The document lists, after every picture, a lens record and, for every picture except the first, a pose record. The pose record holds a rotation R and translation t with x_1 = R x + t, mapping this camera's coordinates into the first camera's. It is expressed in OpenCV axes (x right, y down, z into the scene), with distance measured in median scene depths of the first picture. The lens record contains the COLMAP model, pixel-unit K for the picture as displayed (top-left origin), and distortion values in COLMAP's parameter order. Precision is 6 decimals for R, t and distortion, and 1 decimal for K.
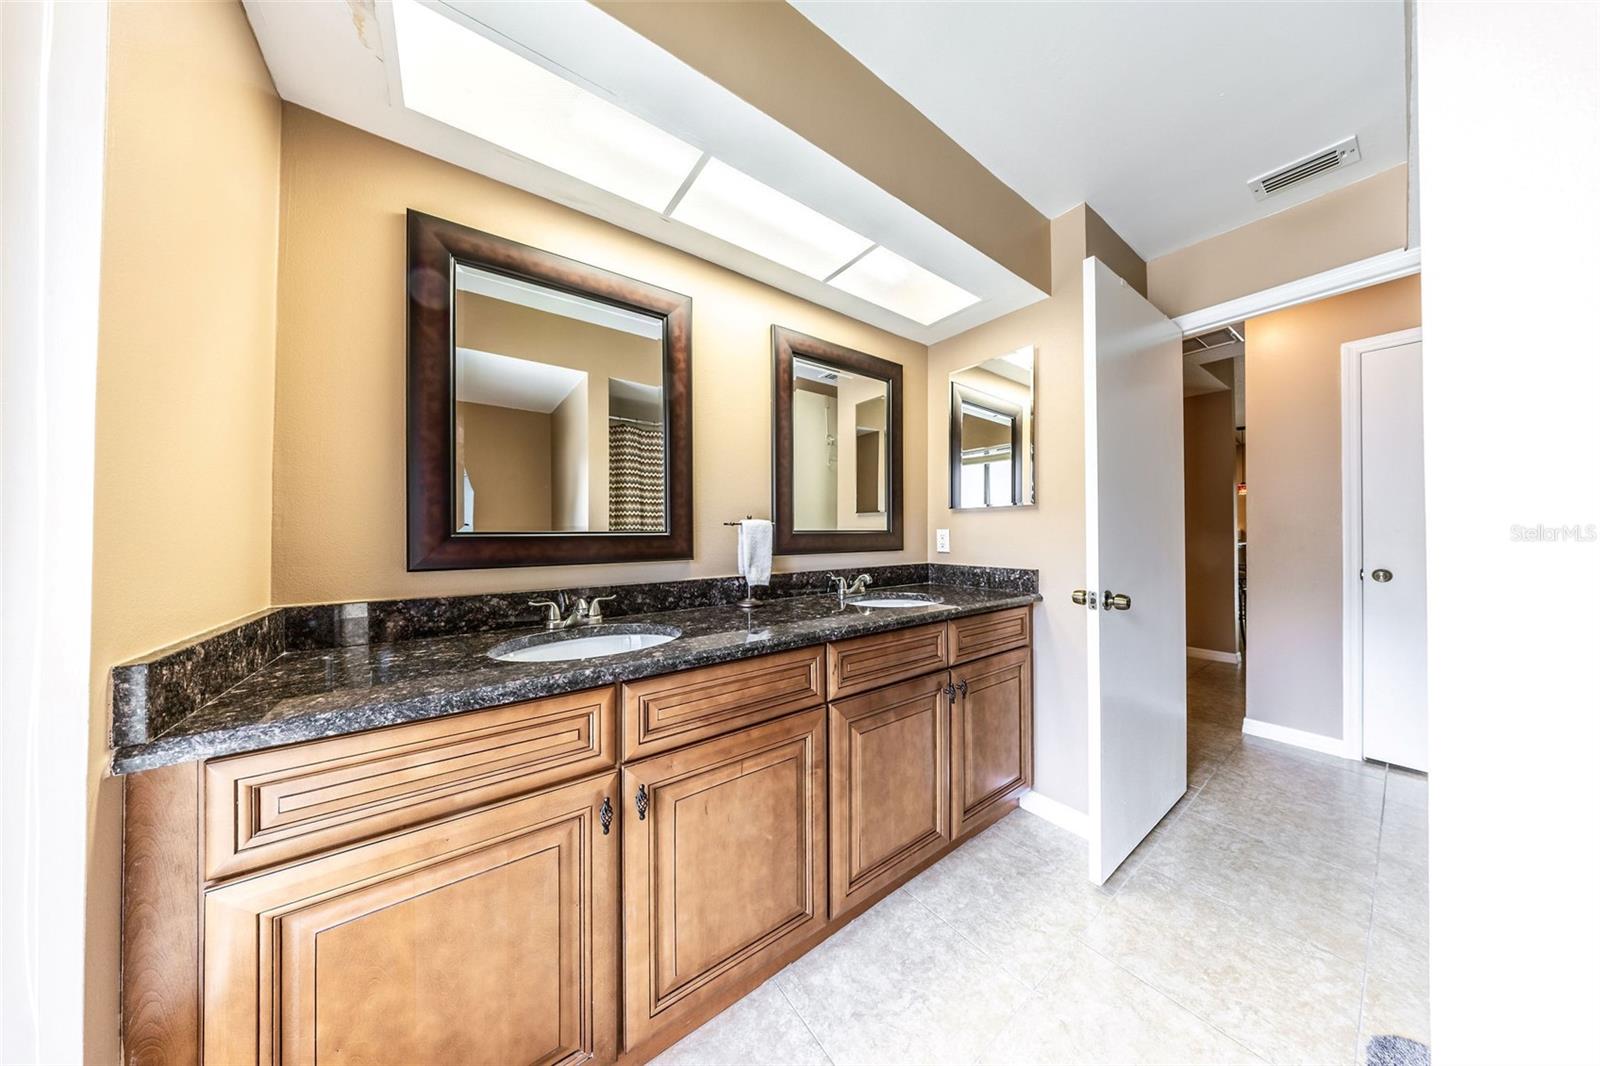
lens RADIAL K [[456.9, 0, 798.2], [0, 456.9, 531.7], [0, 0, 1]] dist [-0.009441, -0.000054]
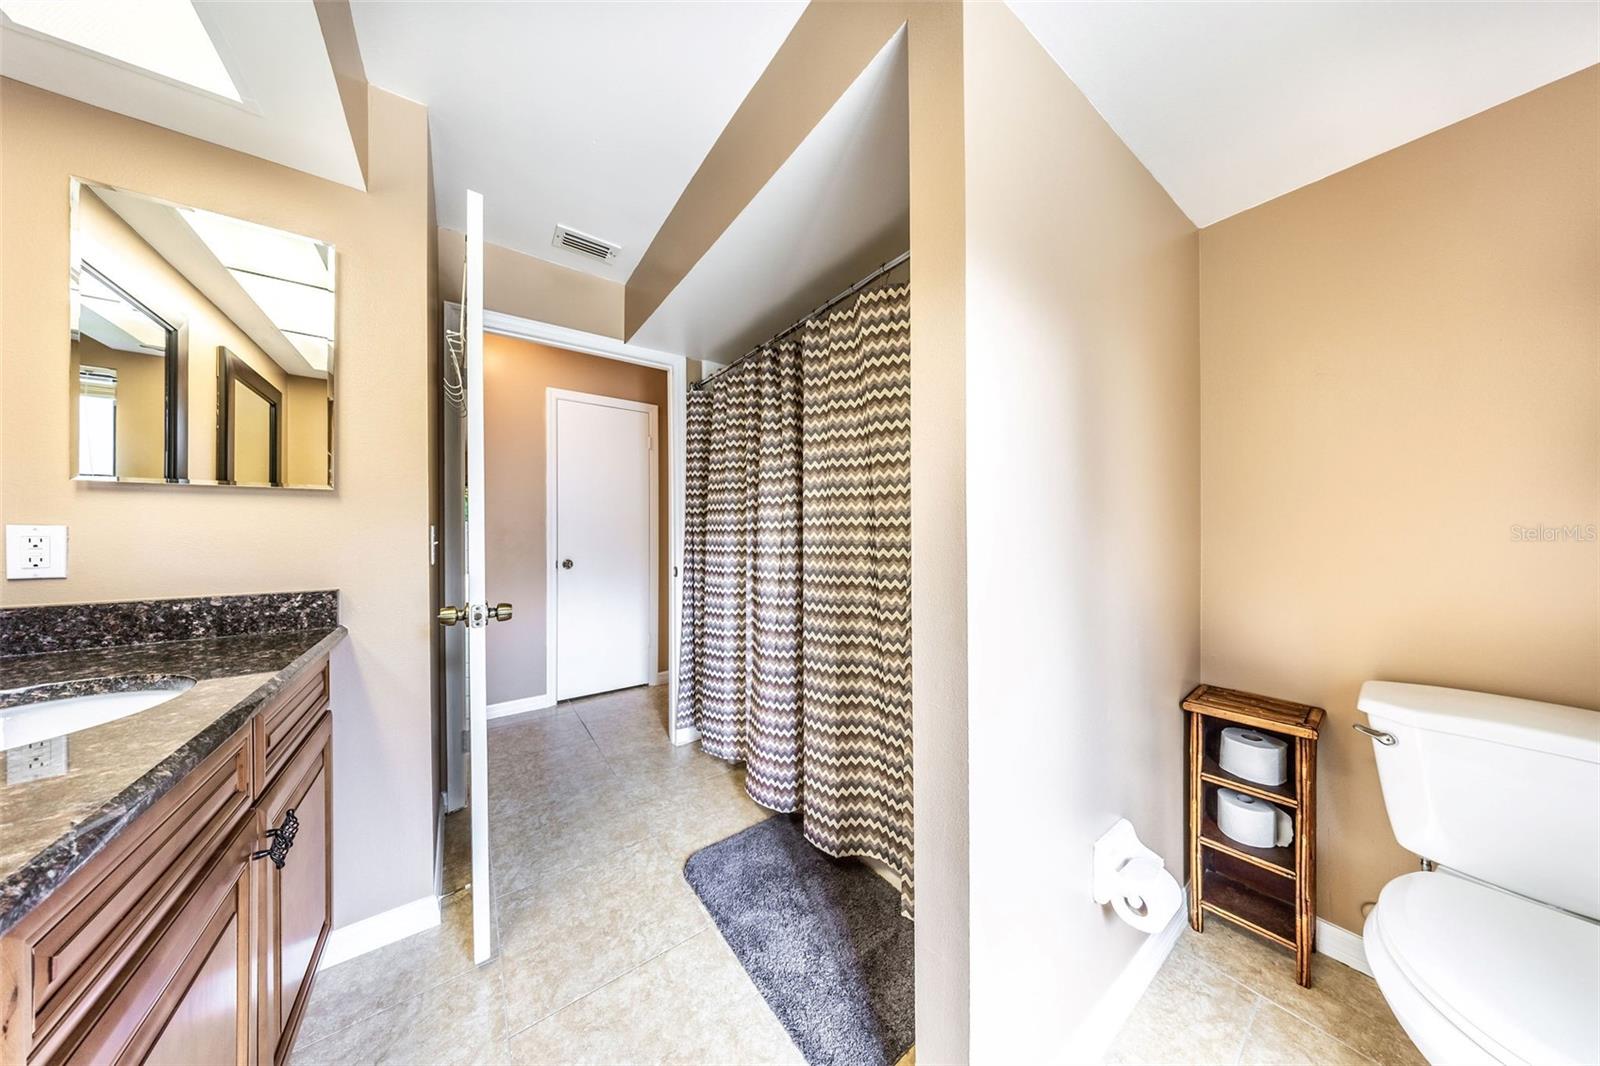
lens RADIAL K [[456.9, 0, 808.9], [0, 456.9, 531.3], [0, 0, 1]] dist [-0.009441, -0.000054]
pose [[-0.023913, 0.005275, 0.999700, -0.117589], [0.000284, 0.999986, -0.005270, 0.003236], [-0.999714, 0.000158, -0.023914, 0.291548]]
